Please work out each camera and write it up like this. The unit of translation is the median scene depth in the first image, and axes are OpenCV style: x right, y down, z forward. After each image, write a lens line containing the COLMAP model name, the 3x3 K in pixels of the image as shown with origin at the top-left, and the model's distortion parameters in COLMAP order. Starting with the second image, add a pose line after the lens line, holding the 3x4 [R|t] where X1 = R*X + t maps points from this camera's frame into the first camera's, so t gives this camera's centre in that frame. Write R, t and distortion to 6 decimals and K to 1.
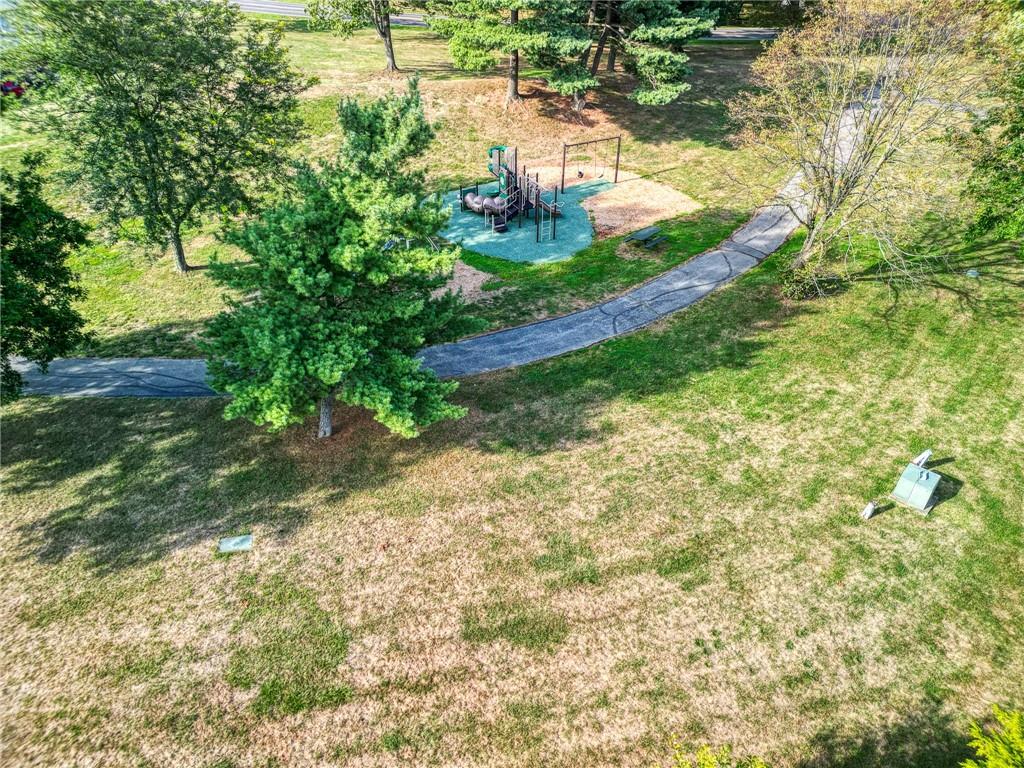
lens RADIAL K [[707.2, 0, 512.0], [0, 707.2, 384.0], [0, 0, 1]] dist [0.075899, -0.081010]
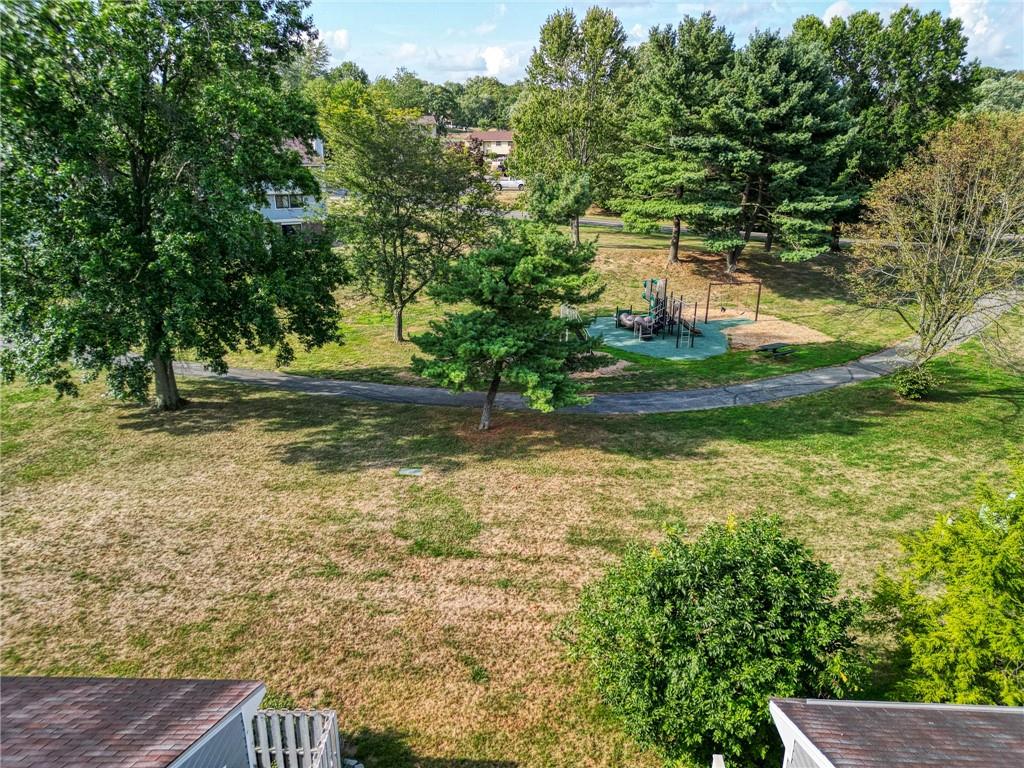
lens RADIAL K [[707.2, 0, 512.0], [0, 707.2, 384.0], [0, 0, 1]] dist [0.075899, -0.081010]
pose [[0.967869, 0.081400, -0.237915, 0.088571], [-0.147676, 0.949803, -0.275800, 0.351620], [0.203522, 0.302072, 0.931306, -0.217509]]
